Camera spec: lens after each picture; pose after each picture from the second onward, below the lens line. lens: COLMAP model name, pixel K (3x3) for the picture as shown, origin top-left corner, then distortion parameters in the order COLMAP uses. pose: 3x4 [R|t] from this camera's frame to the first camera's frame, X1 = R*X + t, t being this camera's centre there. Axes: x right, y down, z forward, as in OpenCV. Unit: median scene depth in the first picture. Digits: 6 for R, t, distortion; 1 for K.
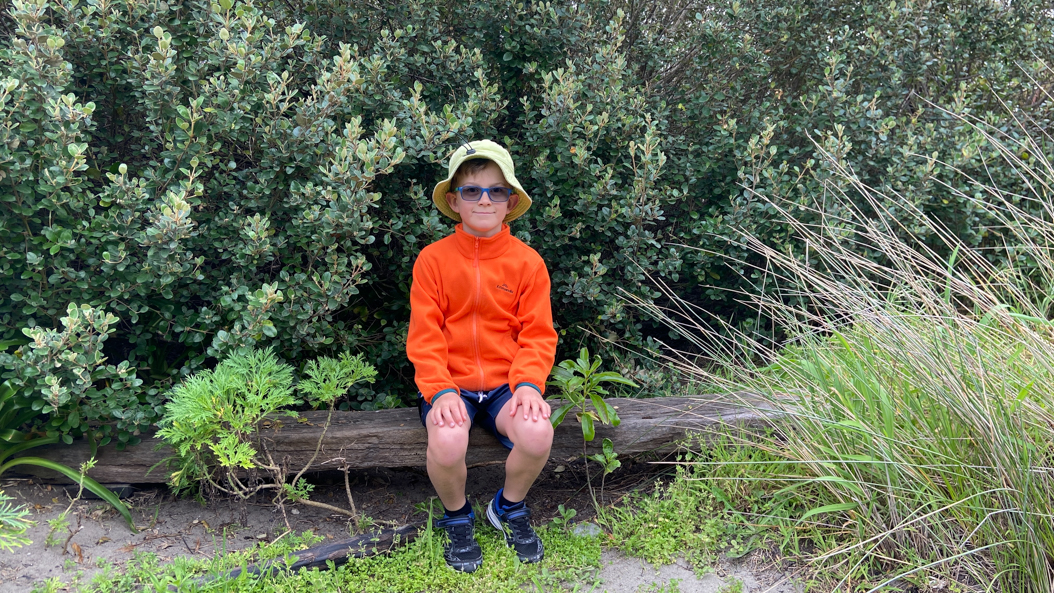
lens RADIAL K [[800.4, 0, 544.5], [0, 800.4, 289.6], [0, 0, 1]] dist [0.144030, -0.180177]
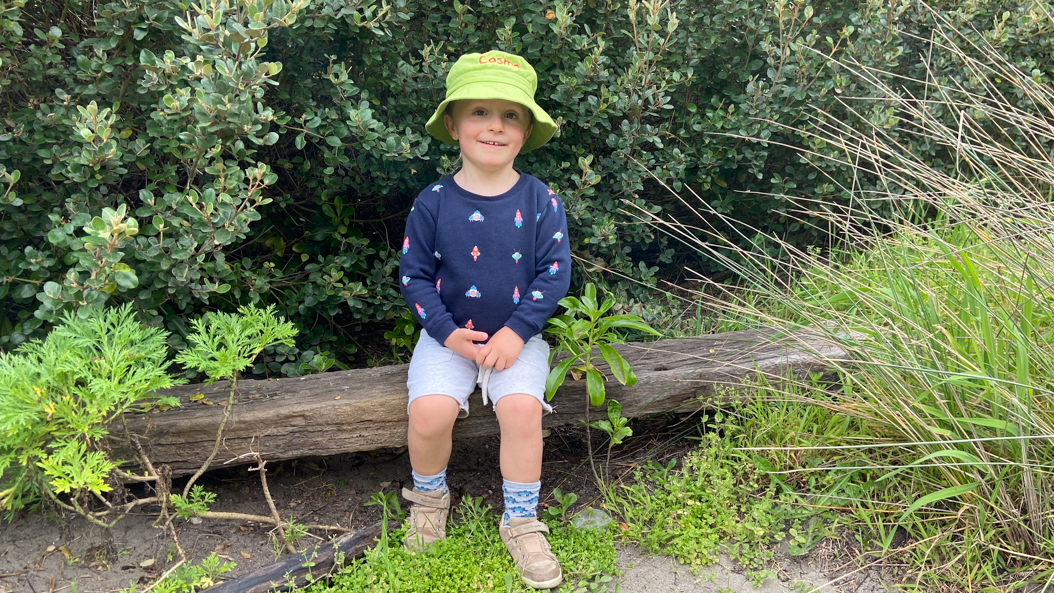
lens RADIAL K [[800.4, 0, 544.5], [0, 800.4, 289.6], [0, 0, 1]] dist [0.144030, -0.180177]
pose [[0.995984, -0.042357, 0.078874, -0.044340], [0.034421, 0.994452, 0.099397, 0.003430], [-0.082647, -0.096283, 0.991917, 0.270105]]
